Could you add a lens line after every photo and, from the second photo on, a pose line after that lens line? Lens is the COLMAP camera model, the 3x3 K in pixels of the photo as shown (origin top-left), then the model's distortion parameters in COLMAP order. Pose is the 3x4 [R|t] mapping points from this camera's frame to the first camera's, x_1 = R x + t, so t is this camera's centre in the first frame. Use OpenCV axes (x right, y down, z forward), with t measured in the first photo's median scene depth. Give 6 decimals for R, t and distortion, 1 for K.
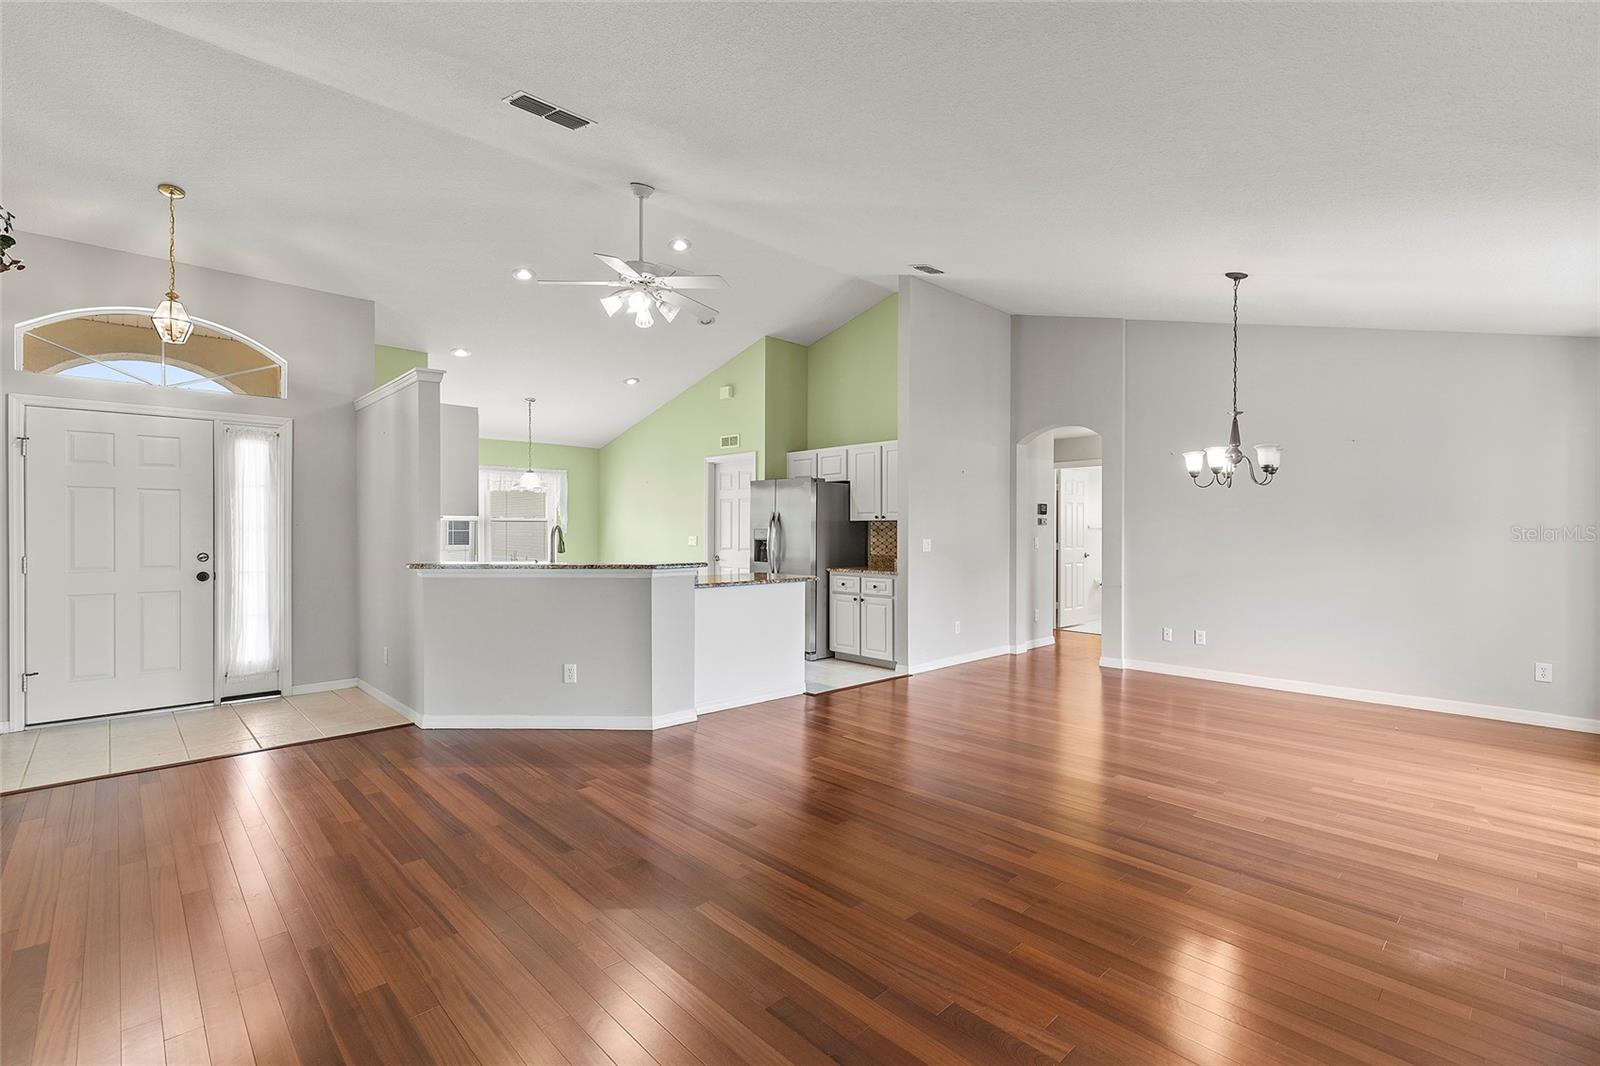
lens RADIAL K [[720.5, 0, 798.2], [0, 720.5, 532.8], [0, 0, 1]] dist [0.008702, 0.000168]
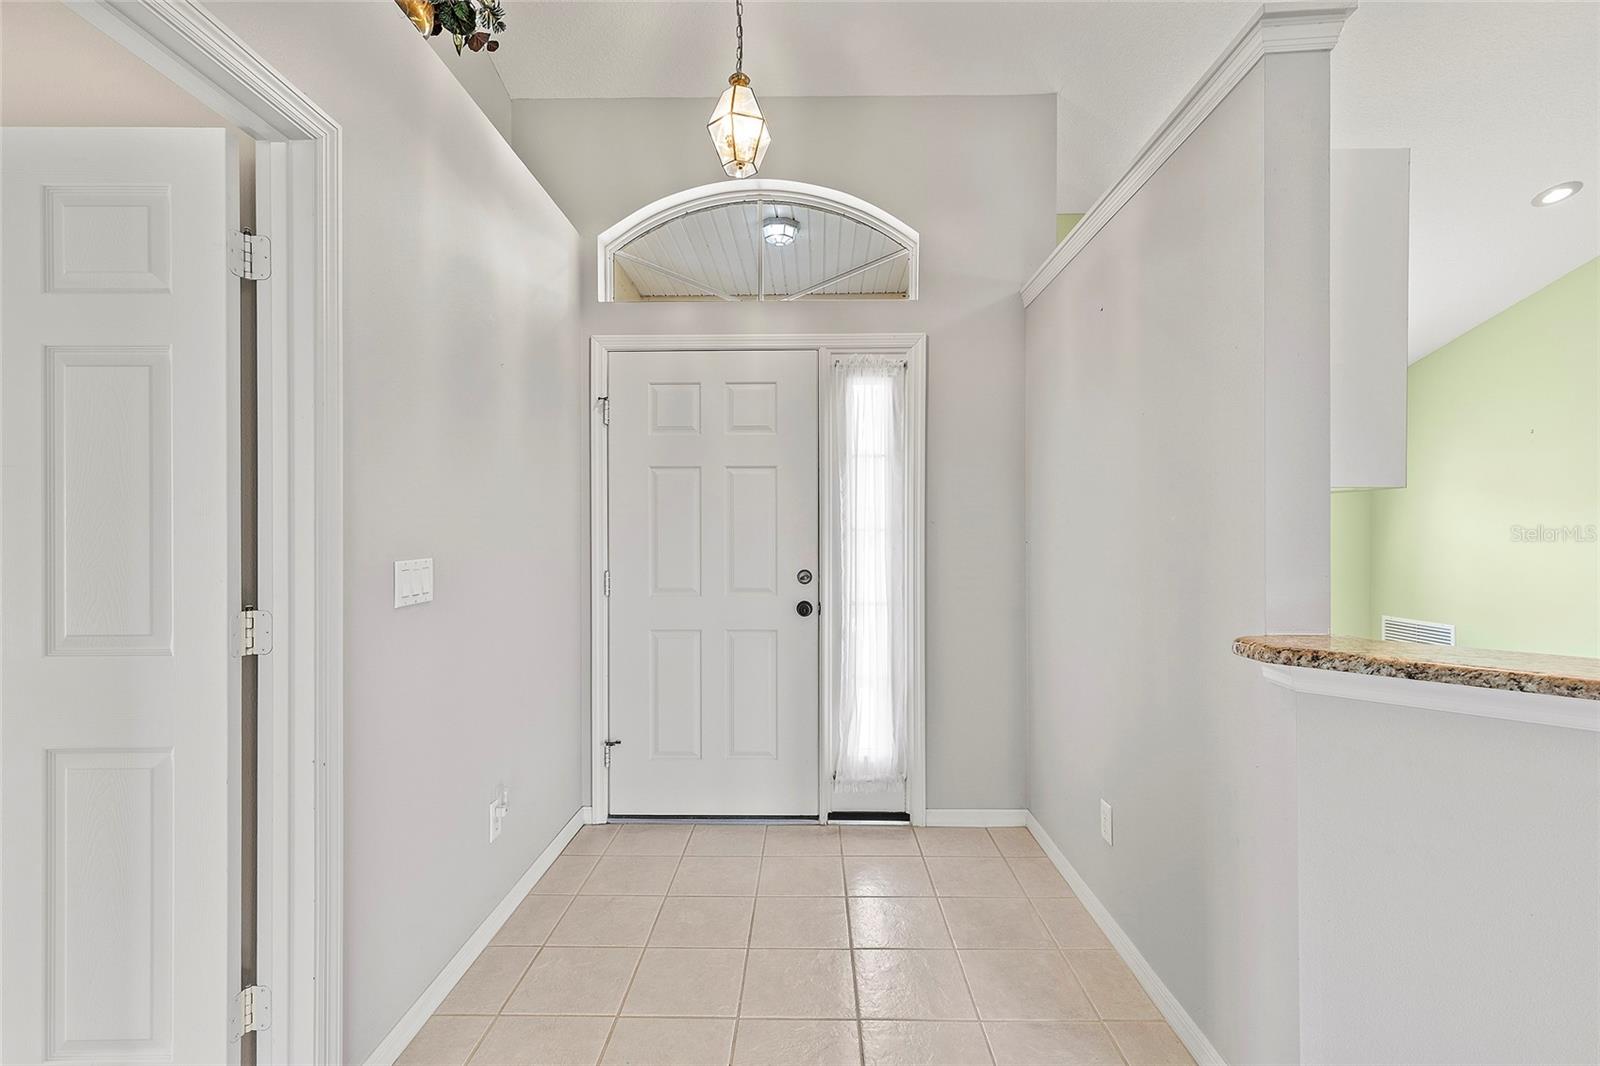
lens RADIAL K [[720.5, 0, 804.0], [0, 720.5, 533.3], [0, 0, 1]] dist [0.008702, 0.000168]
pose [[0.718896, -0.000392, -0.695117, -0.389765], [-0.000421, 0.999999, -0.001000, -0.001986], [0.695117, 0.001011, 0.718896, 0.548260]]
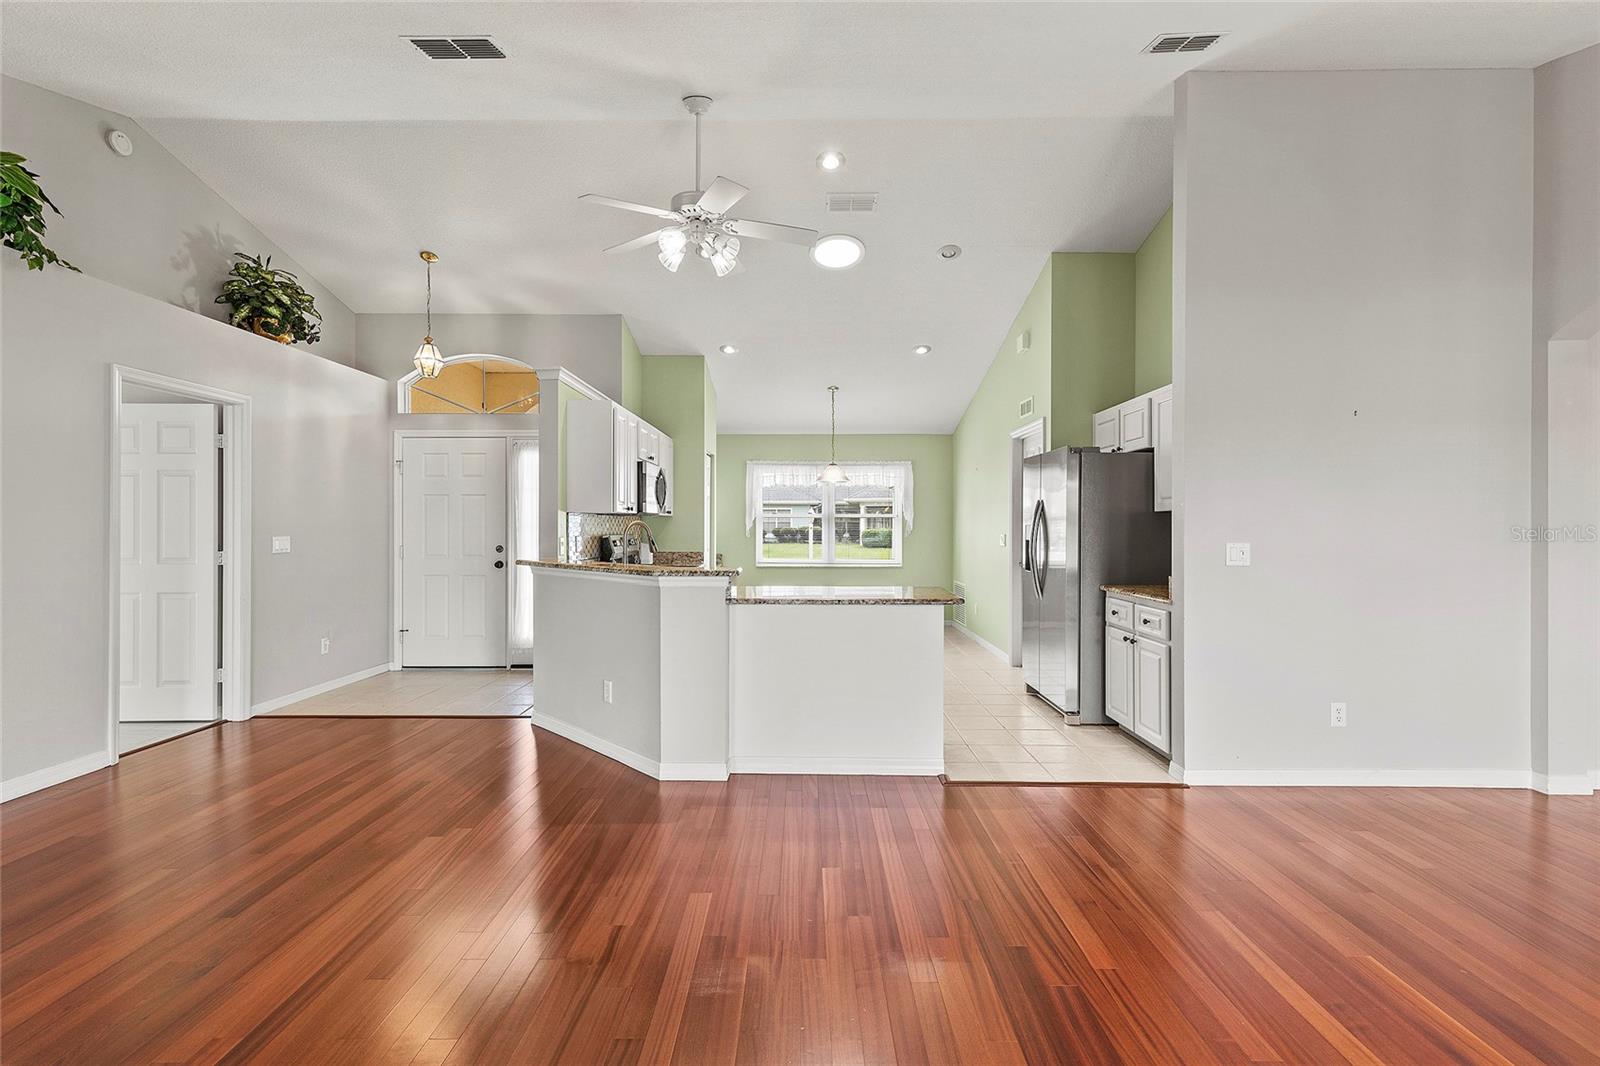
lens RADIAL K [[720.5, 0, 797.2], [0, 720.5, 525.8], [0, 0, 1]] dist [0.008702, 0.000168]
pose [[0.721464, -0.000959, -0.692451, 0.382104], [-0.002527, 0.999989, -0.004018, -0.001753], [0.692447, 0.004649, 0.721454, 0.449954]]
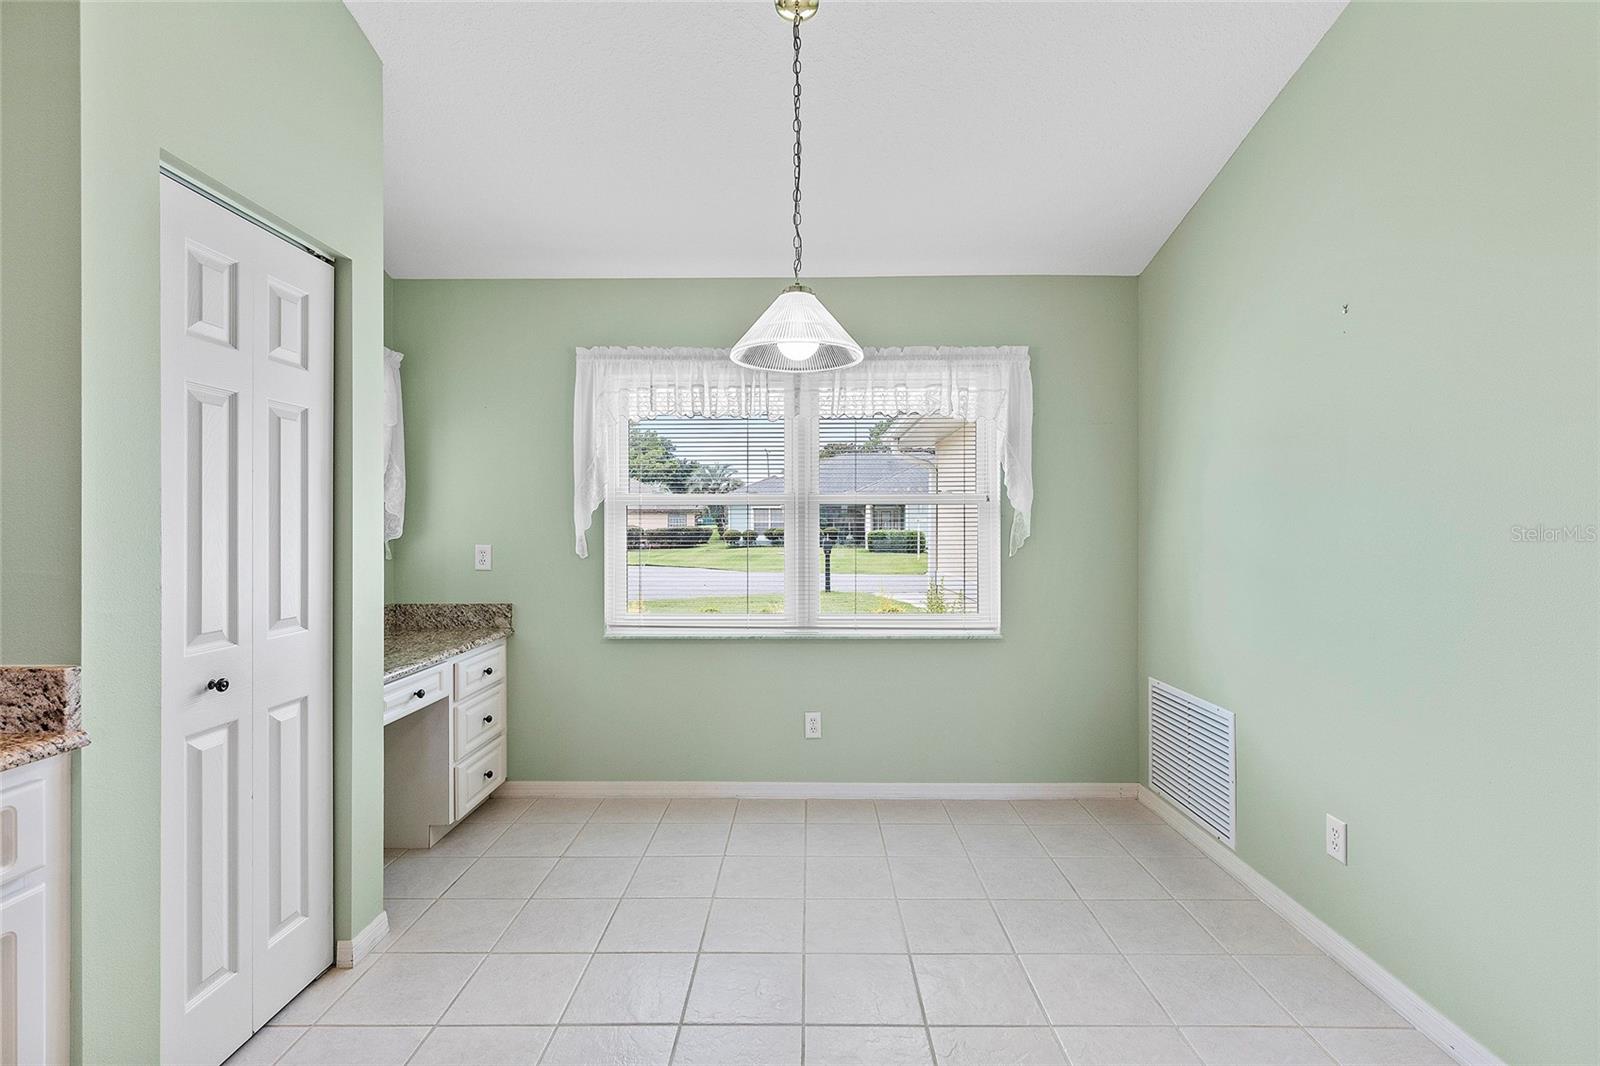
lens RADIAL K [[720.5, 0, 796.3], [0, 720.5, 527.3], [0, 0, 1]] dist [0.008702, 0.000168]
pose [[0.716953, -0.003216, -0.697114, -0.303431], [0.000520, 0.999992, -0.004079, -0.005401], [0.697121, 0.002562, 0.716949, 1.270191]]
